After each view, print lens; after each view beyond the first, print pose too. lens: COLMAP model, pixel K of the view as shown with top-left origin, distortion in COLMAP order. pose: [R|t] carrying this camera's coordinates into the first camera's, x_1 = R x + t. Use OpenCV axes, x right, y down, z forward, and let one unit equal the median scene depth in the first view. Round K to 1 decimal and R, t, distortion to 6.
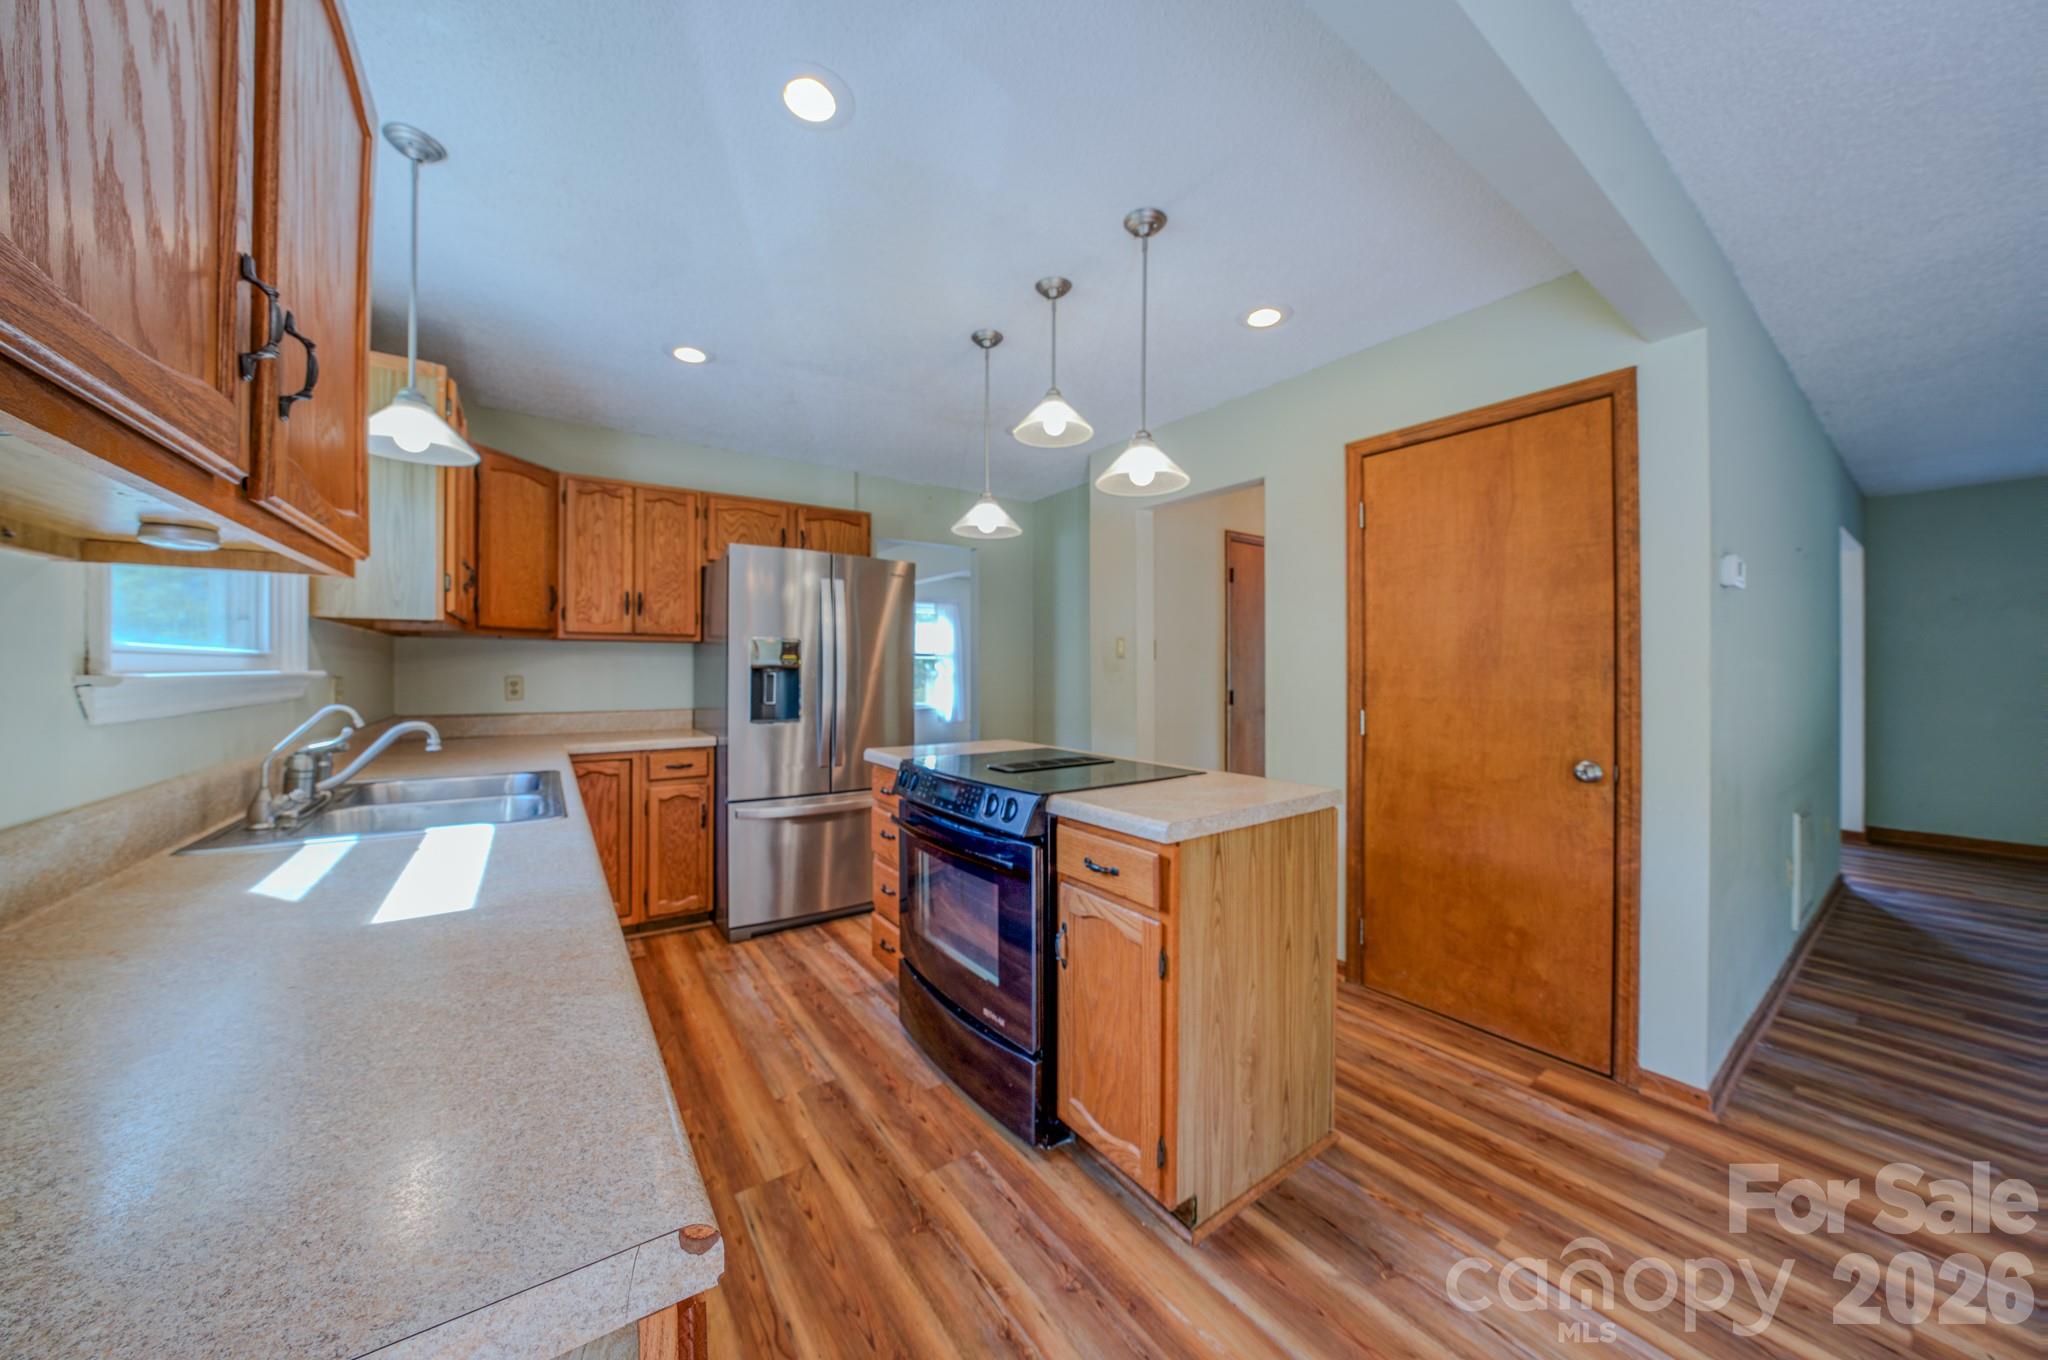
lens RADIAL K [[687.7, 0, 1024.6], [0, 687.7, 672.7], [0, 0, 1]] dist [-0.028823, 0.005297]
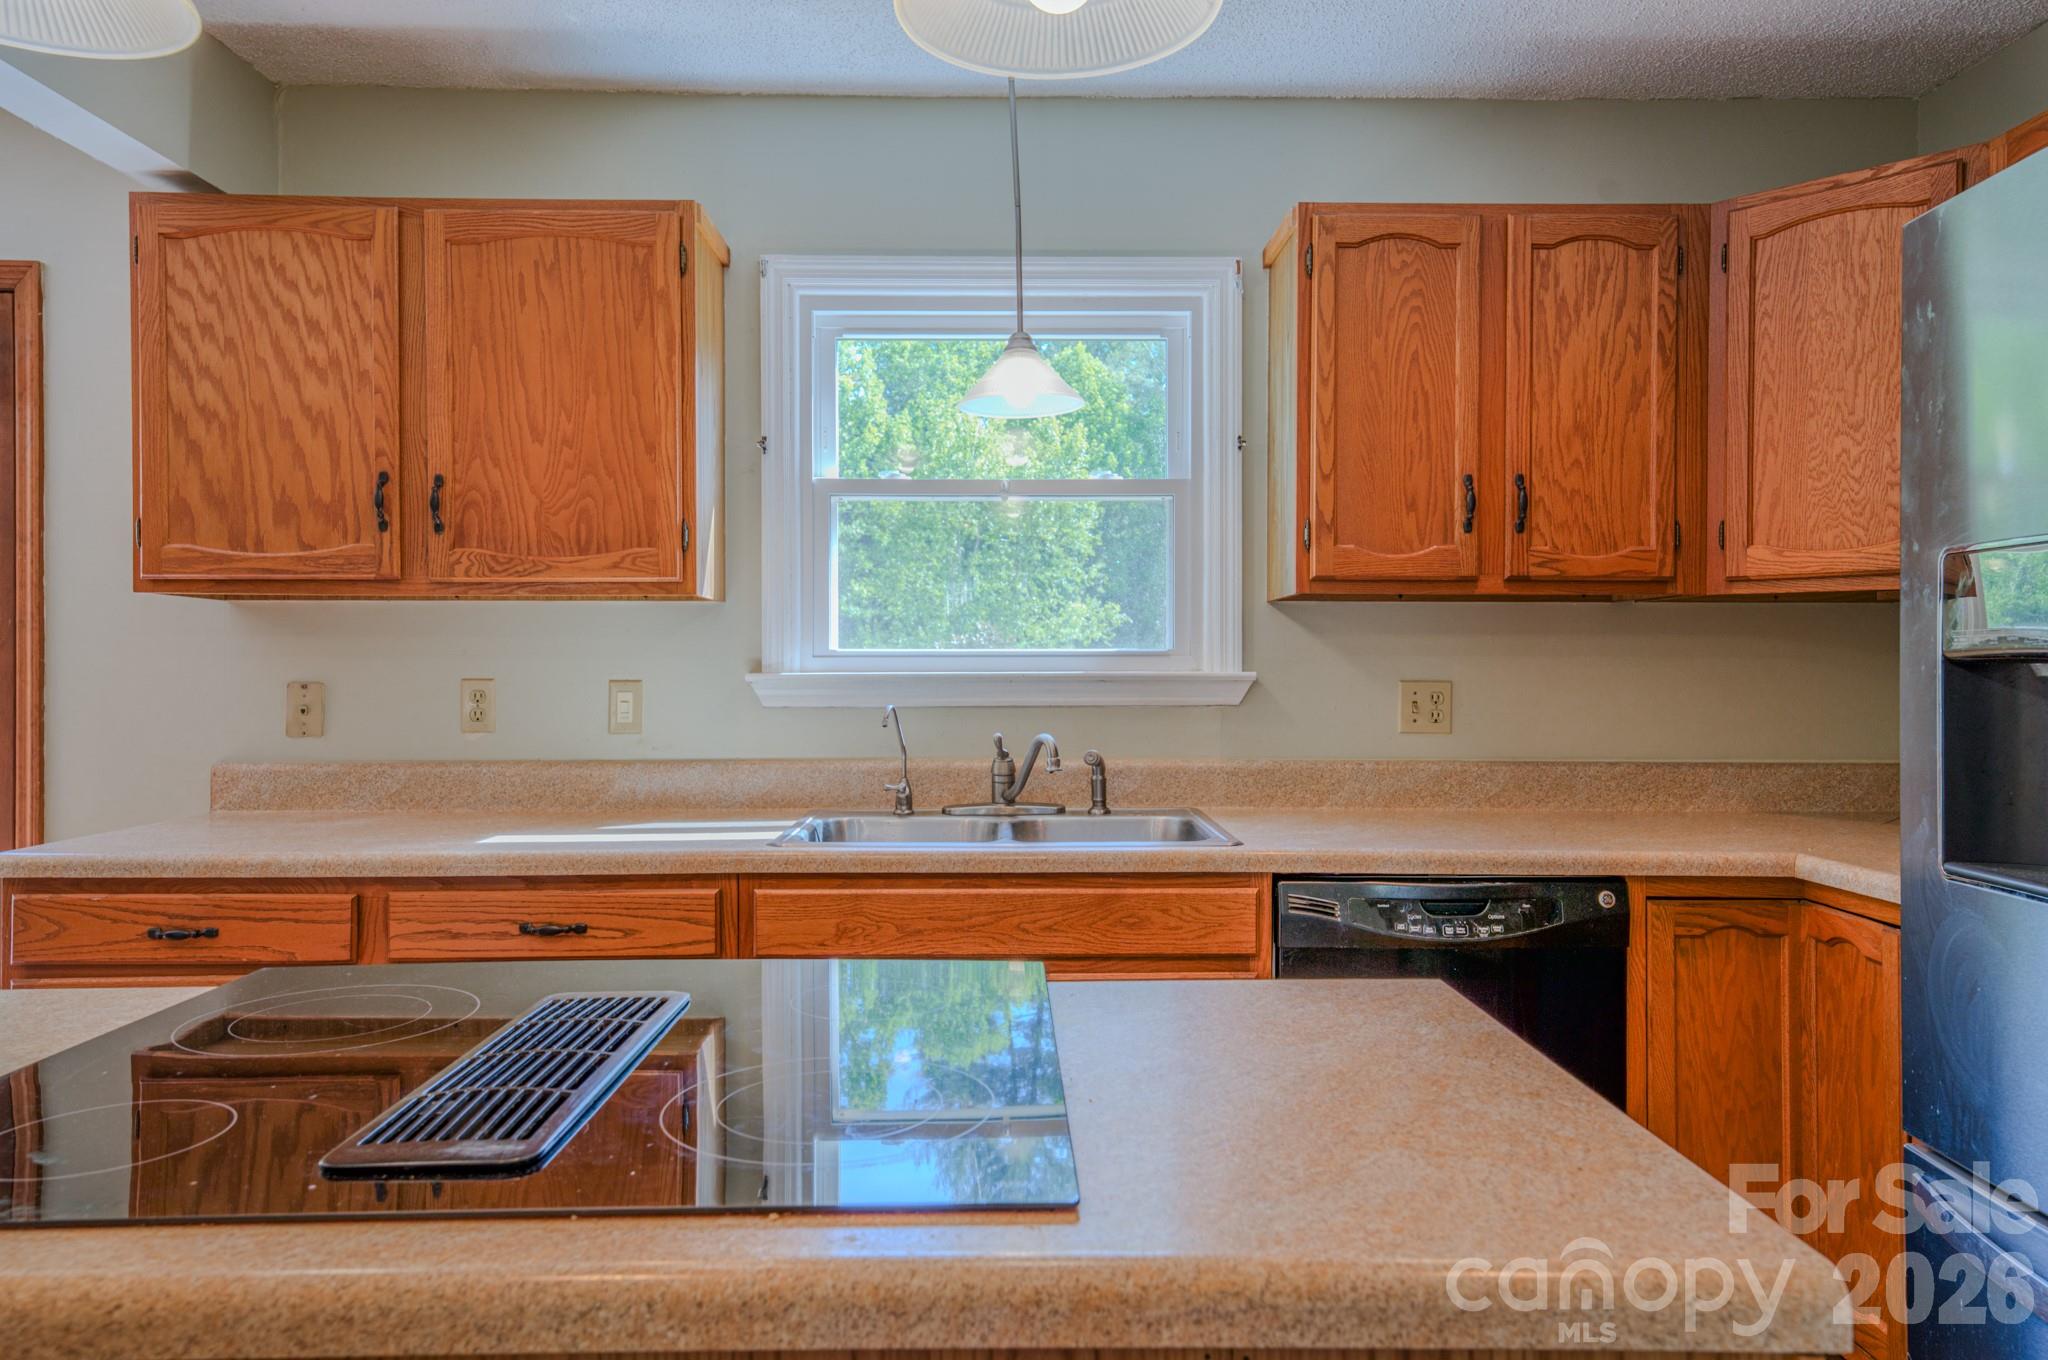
lens RADIAL K [[1344.2, 0, 1027.0], [0, 1344.2, 669.1], [0, 0, 1]] dist [0.029681, -0.001181]
pose [[-0.563040, -0.002310, -0.826426, 0.344588], [-0.003470, 0.999994, -0.000431, -0.003983], [0.826422, 0.002625, -0.563045, 1.445437]]
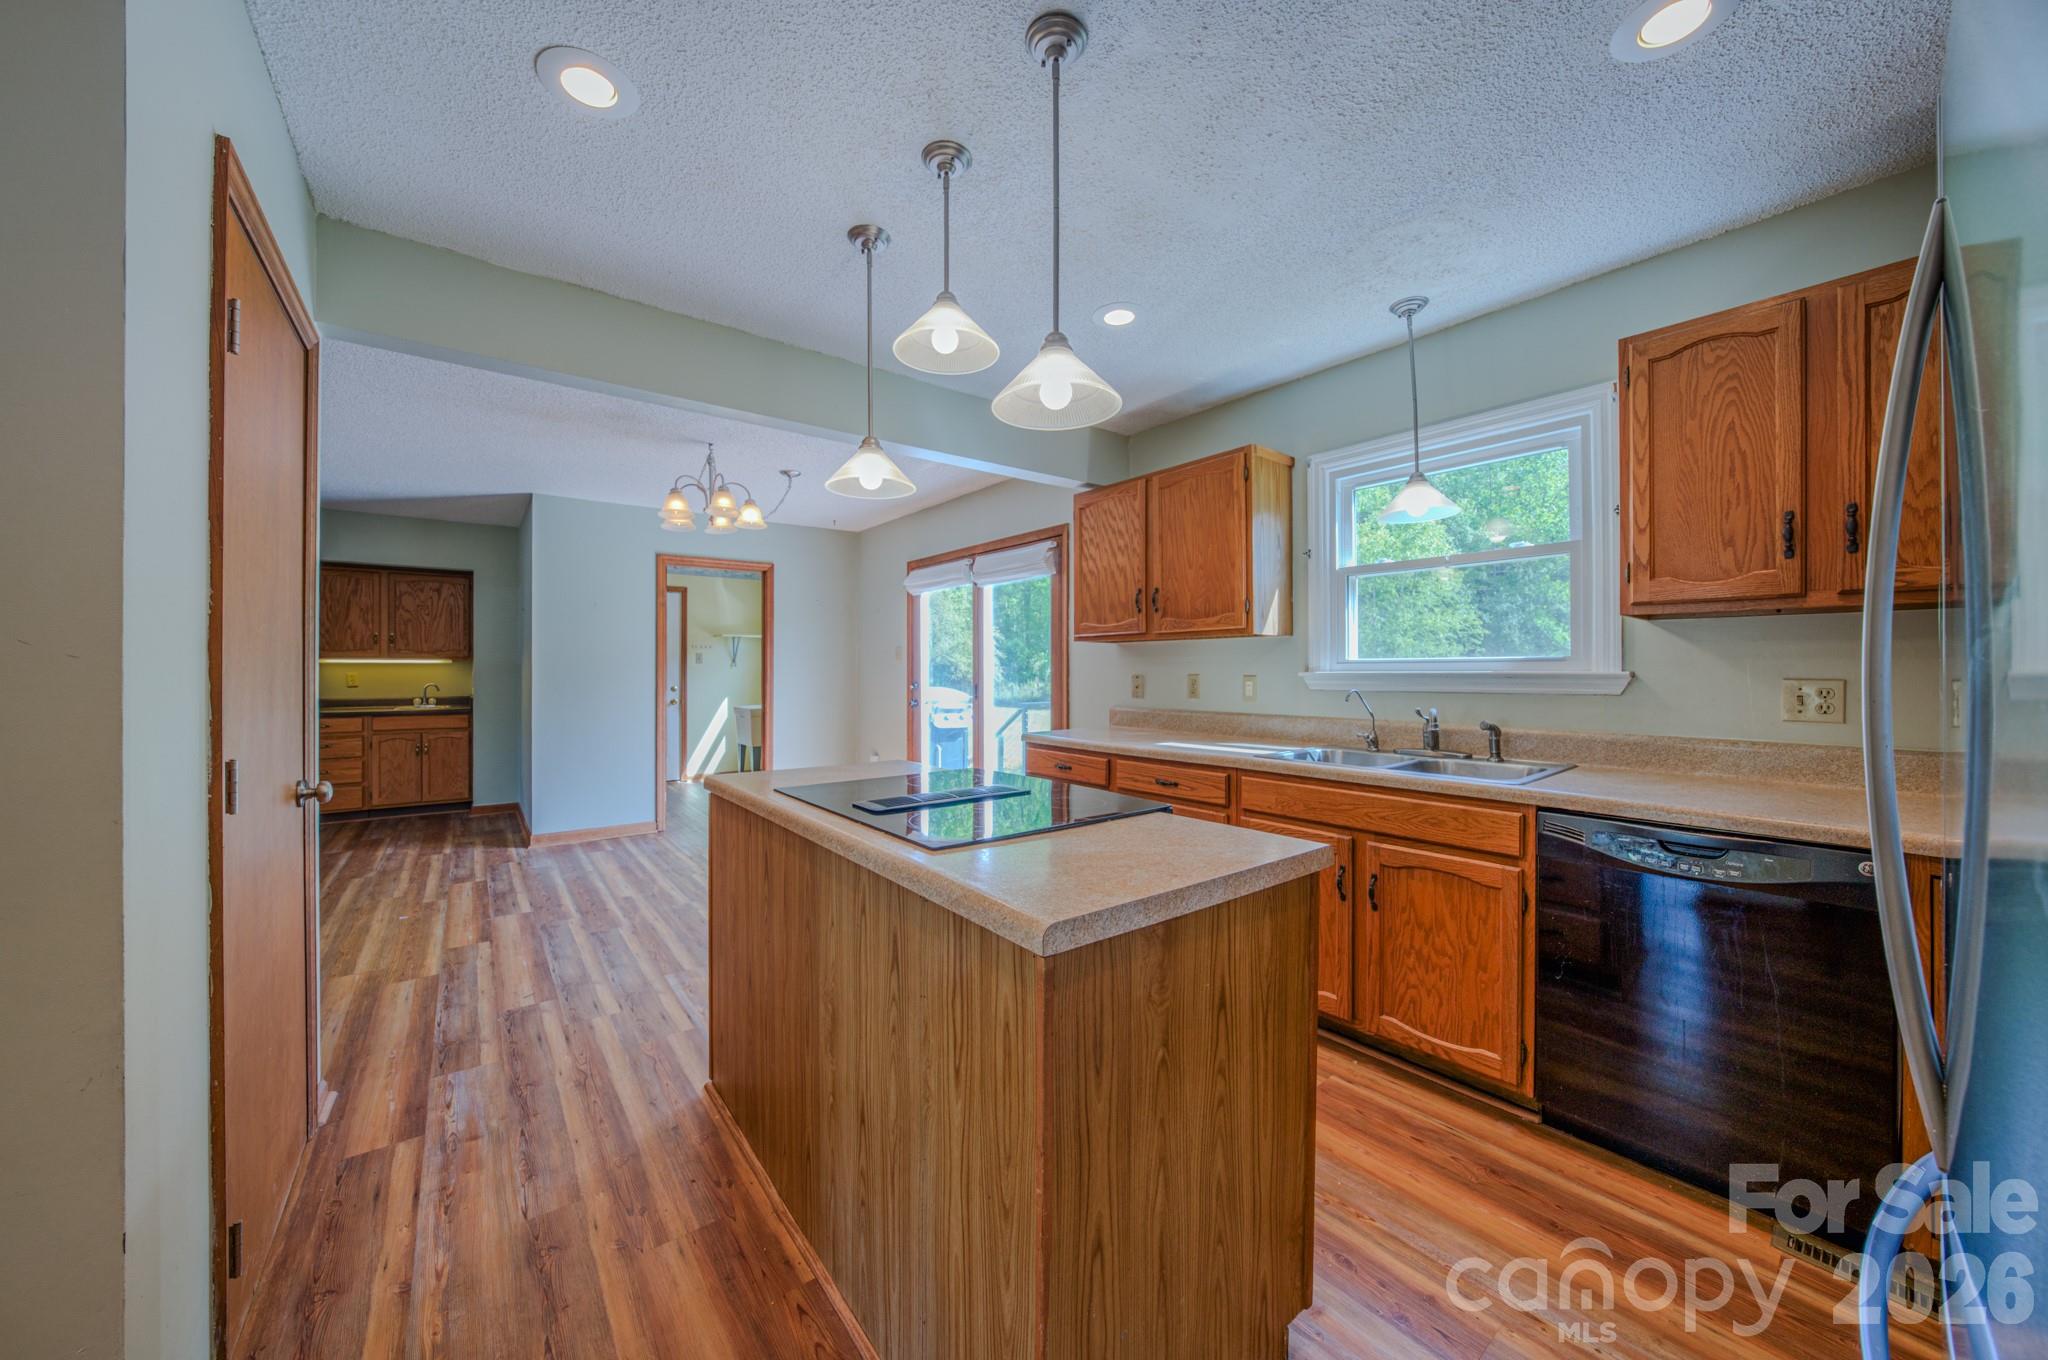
lens RADIAL K [[719.7, 0, 1017.4], [0, 719.7, 666.2], [0, 0, 1]] dist [-0.028227, 0.006885]
pose [[-0.999035, -0.001245, -0.043905, 0.000188], [-0.001117, 0.999995, -0.002935, -0.006192], [0.043908, -0.002884, -0.999031, 1.832413]]
